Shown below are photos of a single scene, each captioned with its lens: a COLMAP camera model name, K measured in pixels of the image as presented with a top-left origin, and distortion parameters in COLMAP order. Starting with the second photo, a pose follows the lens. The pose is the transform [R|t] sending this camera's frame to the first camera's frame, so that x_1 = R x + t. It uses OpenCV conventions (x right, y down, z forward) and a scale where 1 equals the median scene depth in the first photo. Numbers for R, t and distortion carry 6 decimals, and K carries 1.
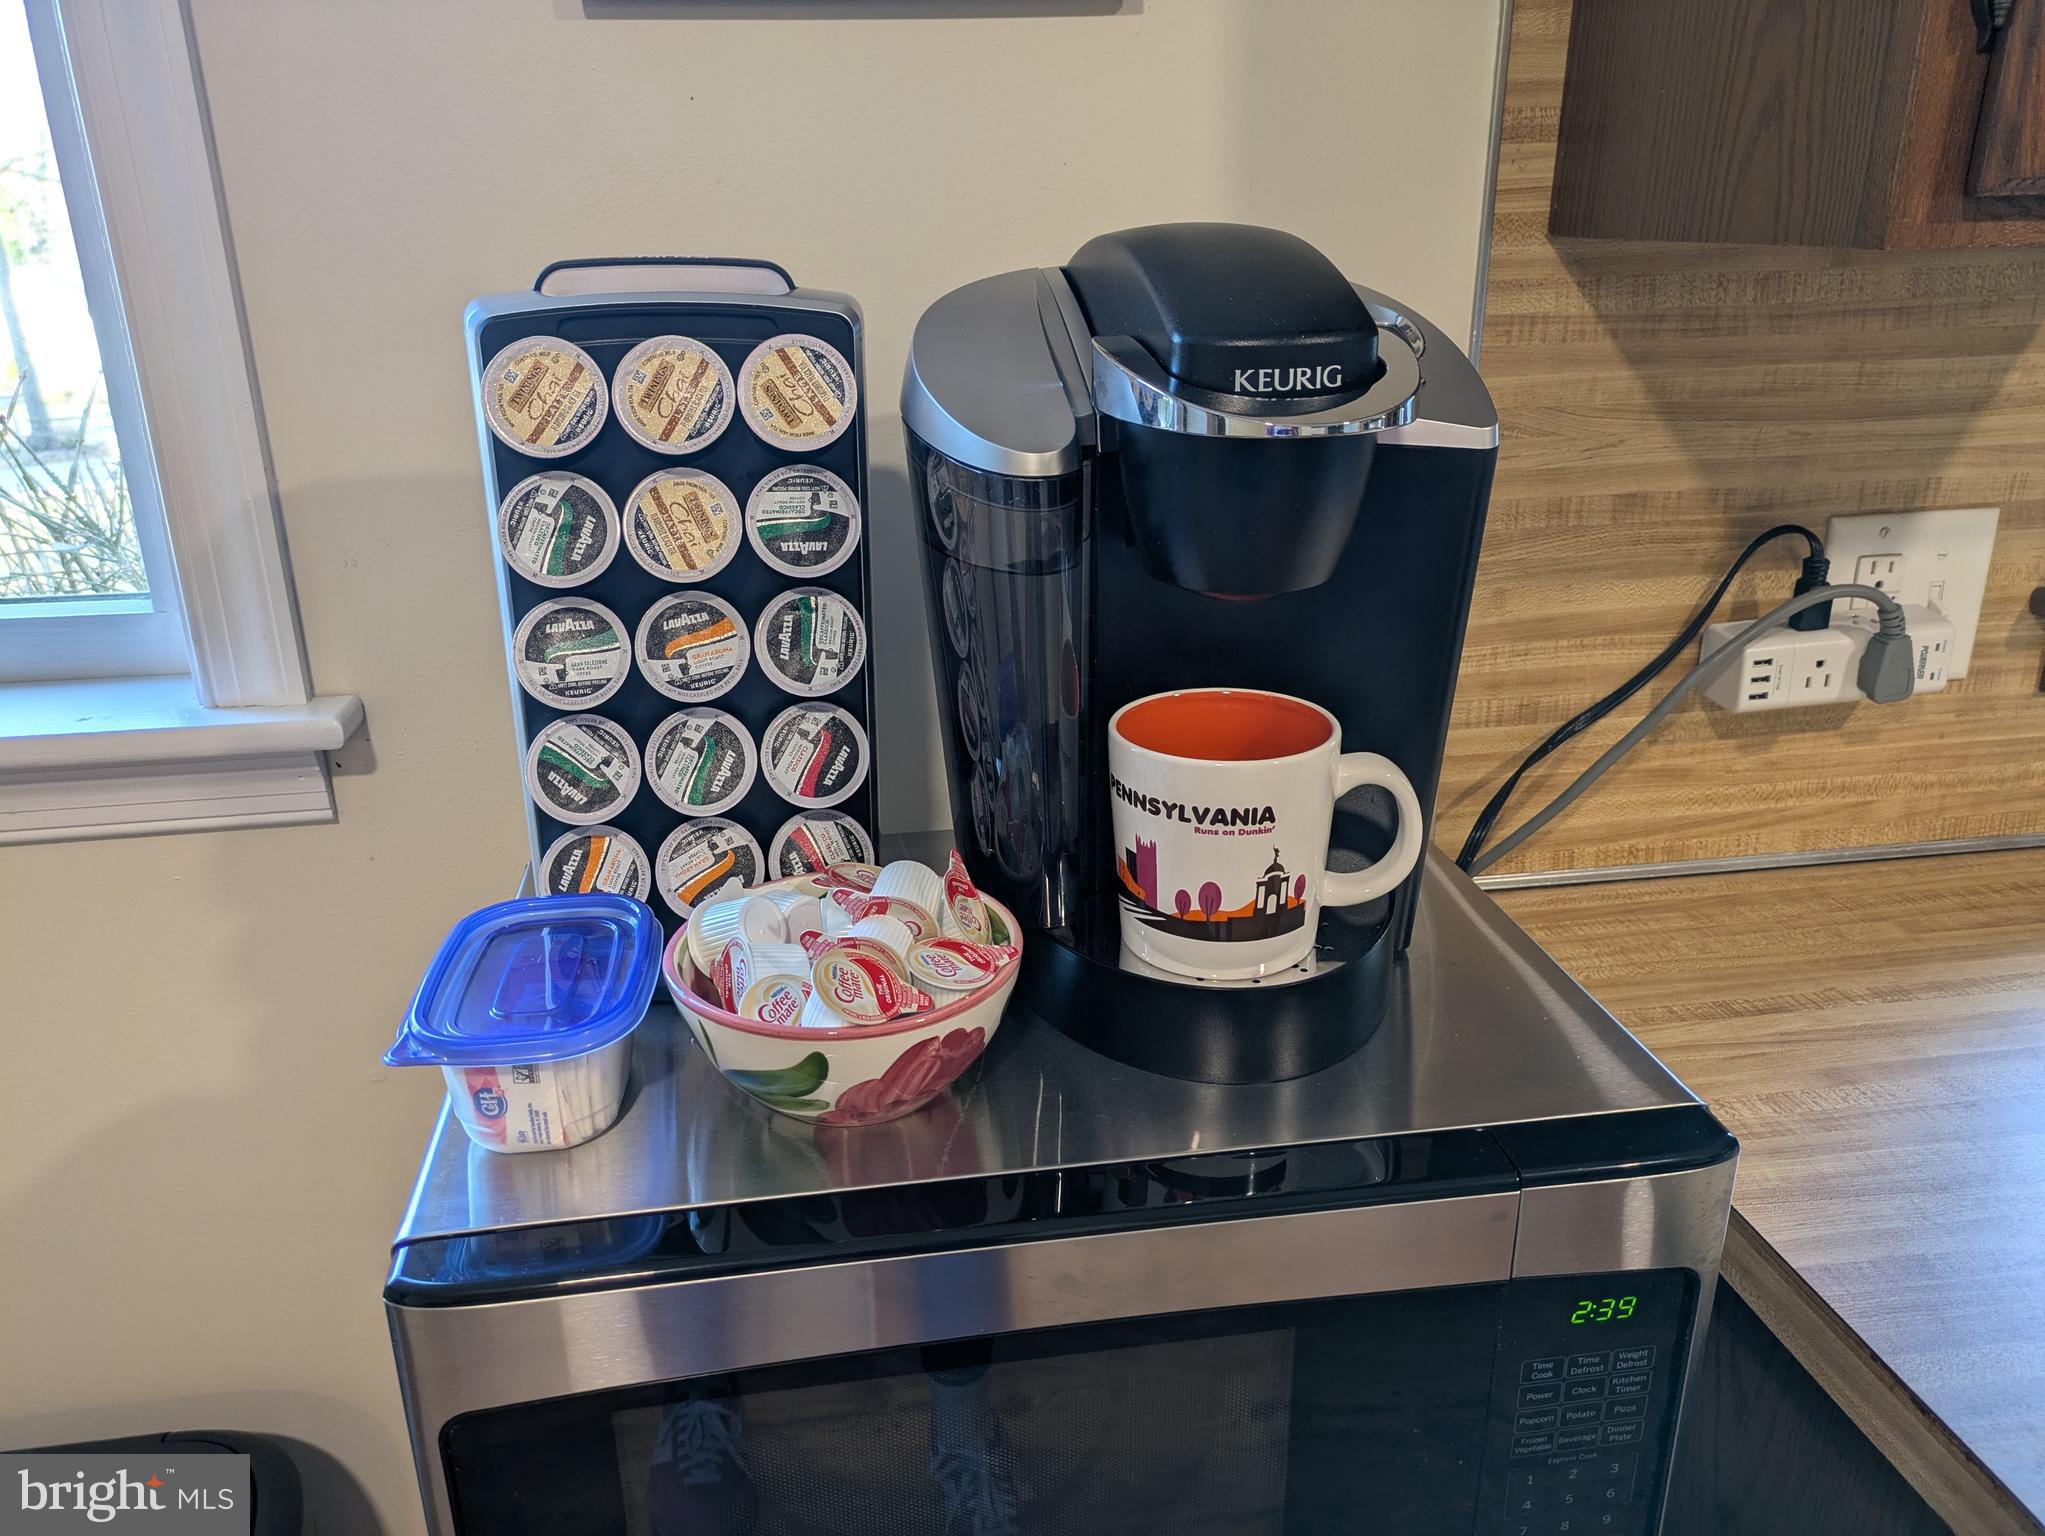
lens RADIAL K [[1535.0, 0, 1022.5], [0, 1535.0, 768.0], [0, 0, 1]] dist [0.010927, 0.006154]
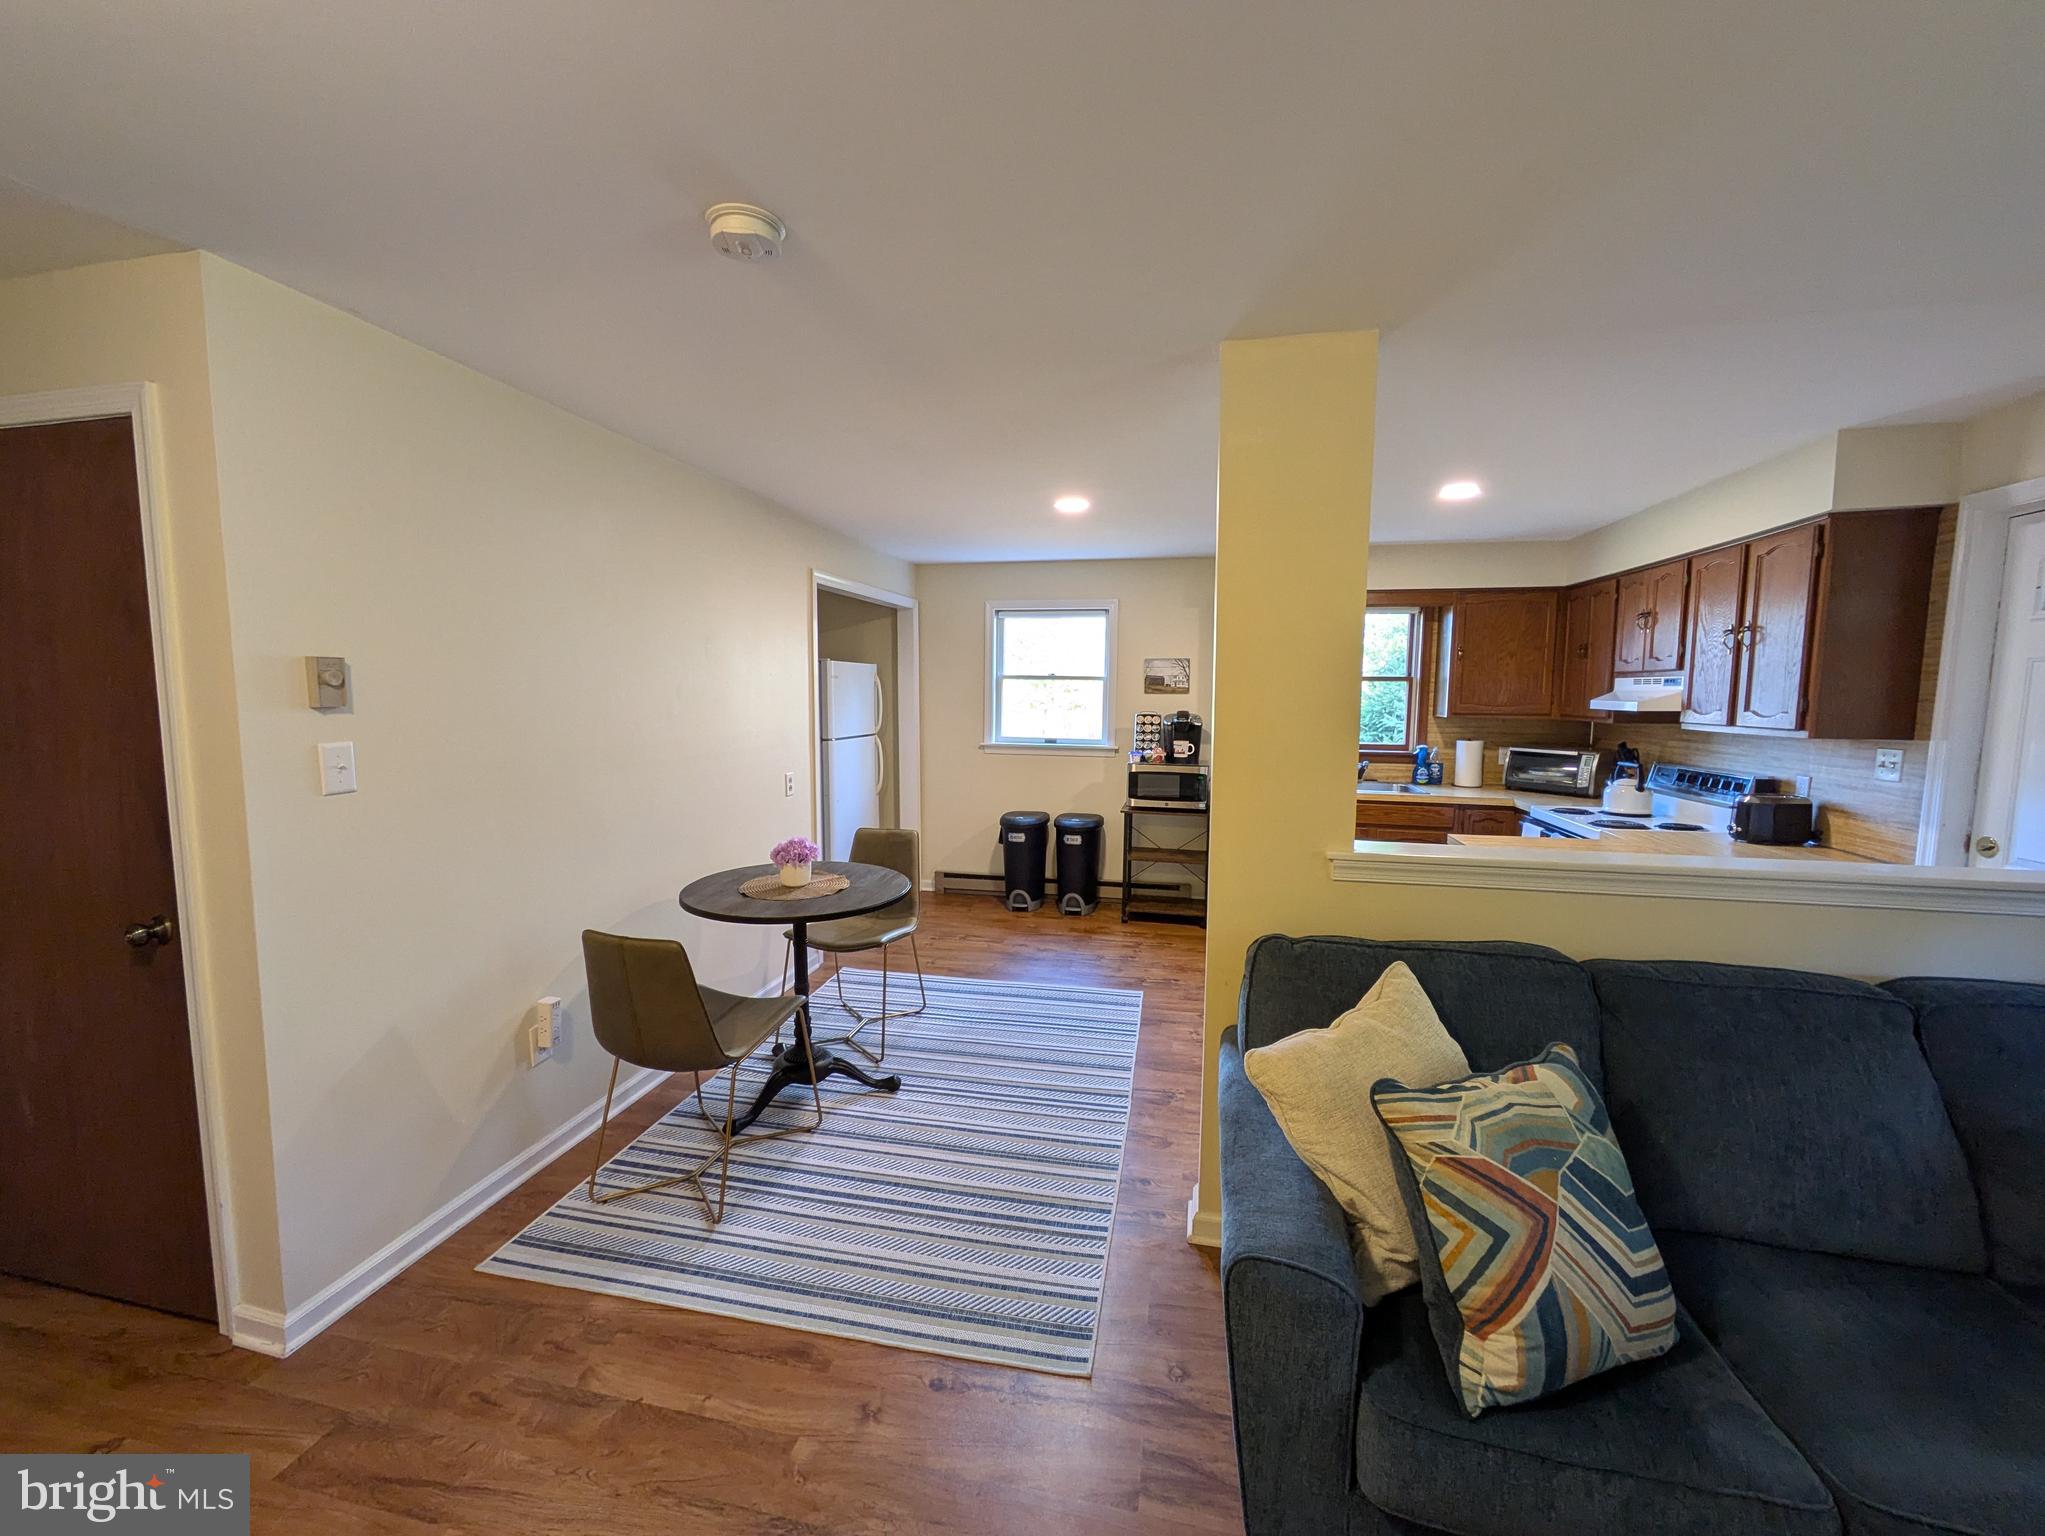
lens RADIAL K [[805.9, 0, 1022.5], [0, 805.9, 768.0], [0, 0, 1]] dist [-0.002854, -0.000524]
pose [[0.931654, 0.056711, -0.358893, 1.083955], [-0.149132, 0.960395, -0.235375, 1.642047], [0.331331, 0.272810, 0.903213, -4.679685]]
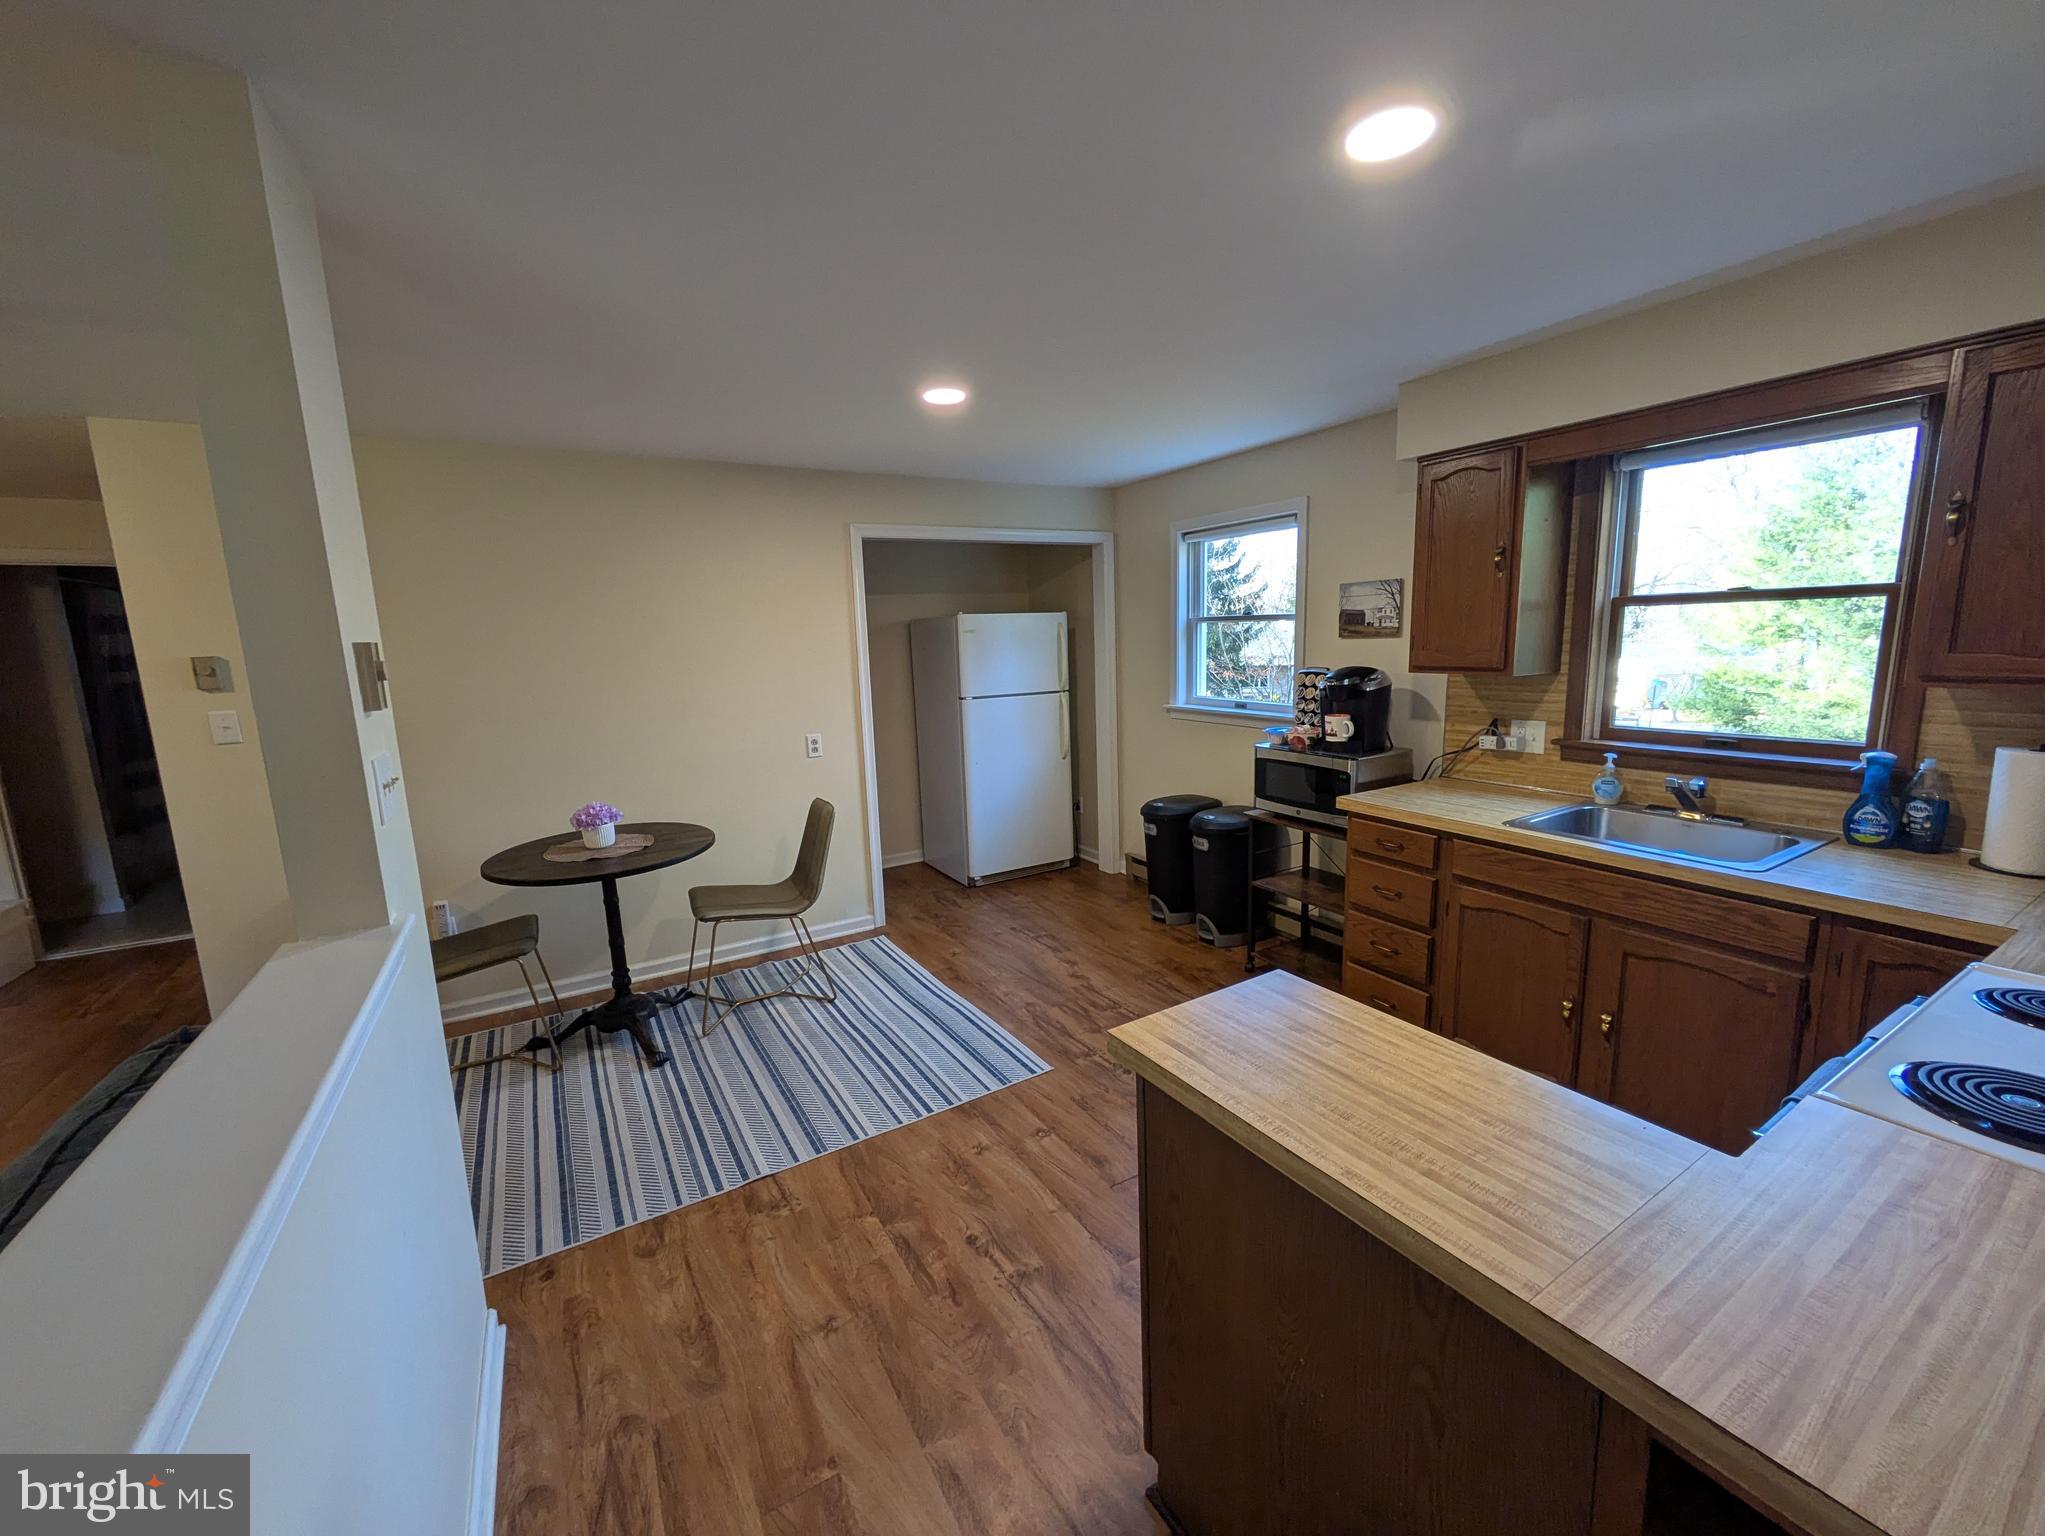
lens RADIAL K [[807.5, 0, 1022.5], [0, 807.5, 768.0], [0, 0, 1]] dist [-0.000200, -0.000212]
pose [[0.367144, 0.155055, -0.917149, 2.856760], [-0.304417, 0.951738, 0.039041, 0.477964], [0.878940, 0.264863, 0.396627, -1.853162]]
